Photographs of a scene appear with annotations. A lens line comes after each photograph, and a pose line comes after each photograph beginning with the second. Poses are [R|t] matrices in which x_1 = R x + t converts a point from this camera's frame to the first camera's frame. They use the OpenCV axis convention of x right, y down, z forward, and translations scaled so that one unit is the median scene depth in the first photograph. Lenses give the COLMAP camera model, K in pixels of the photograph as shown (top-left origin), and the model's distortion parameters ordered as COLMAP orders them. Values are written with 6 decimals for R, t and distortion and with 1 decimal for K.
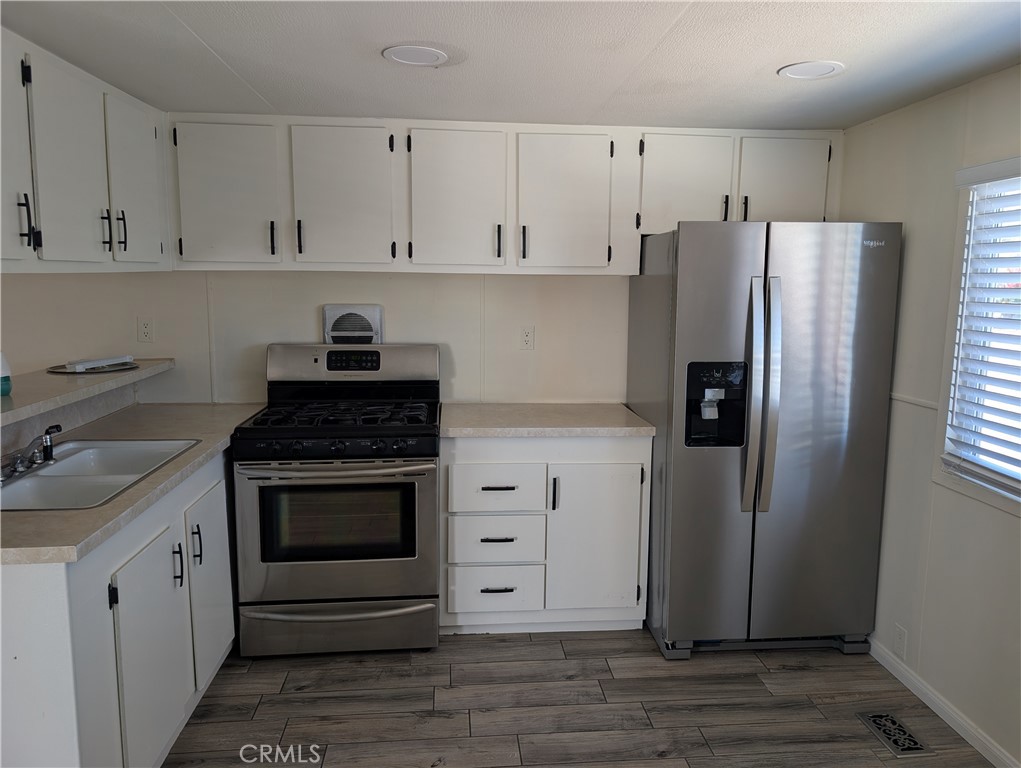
lens RADIAL K [[732.1, 0, 510.5], [0, 732.1, 377.0], [0, 0, 1]] dist [0.039980, -0.038280]
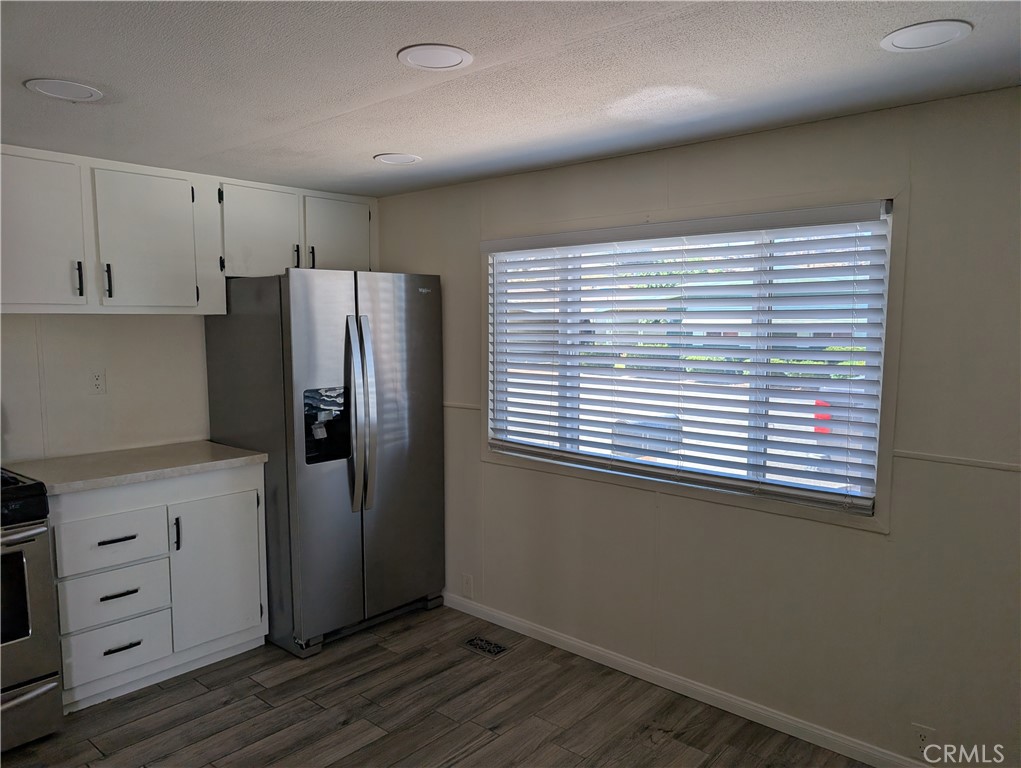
lens RADIAL K [[735.8, 0, 510.5], [0, 735.8, 384.0], [0, 0, 1]] dist [0.029777, -0.034506]
pose [[0.734770, -0.070957, 0.674594, -0.272580], [0.097429, 0.995241, -0.001436, 0.002574], [-0.671282, 0.066780, 0.738187, -0.059993]]
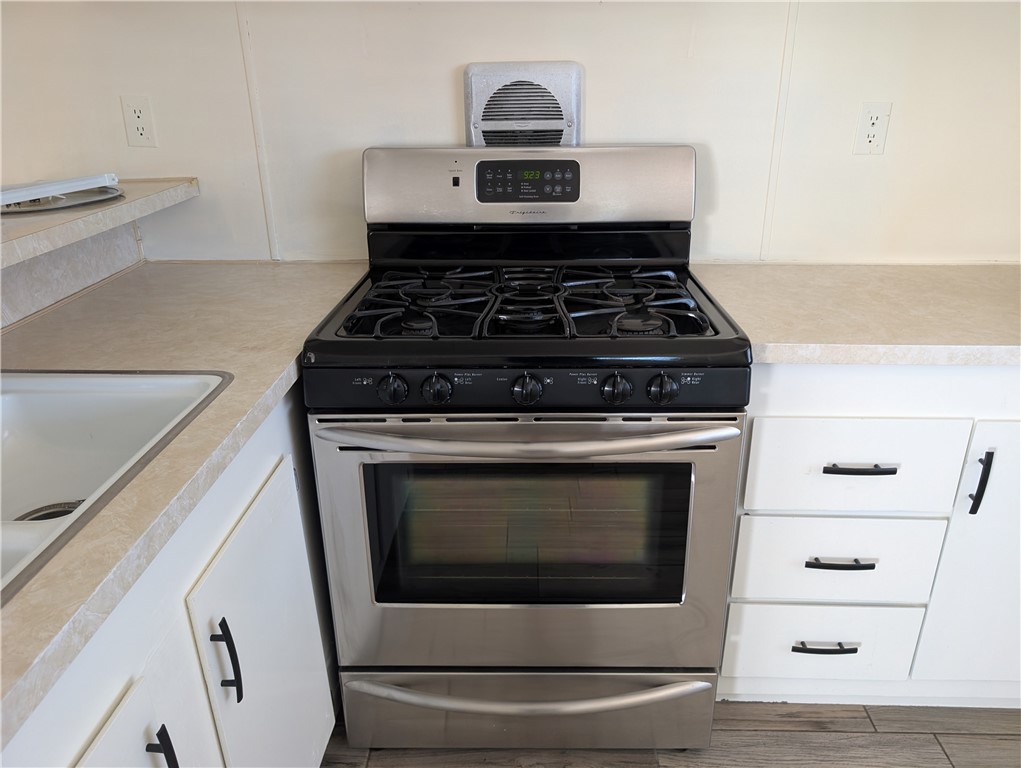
lens RADIAL K [[735.8, 0, 510.5], [0, 735.8, 384.0], [0, 0, 1]] dist [0.029777, -0.034506]
pose [[0.991974, 0.030066, -0.122812, -0.179052], [0.002945, 0.965558, 0.260172, -0.022223], [0.126405, -0.258446, 0.957720, 0.534659]]
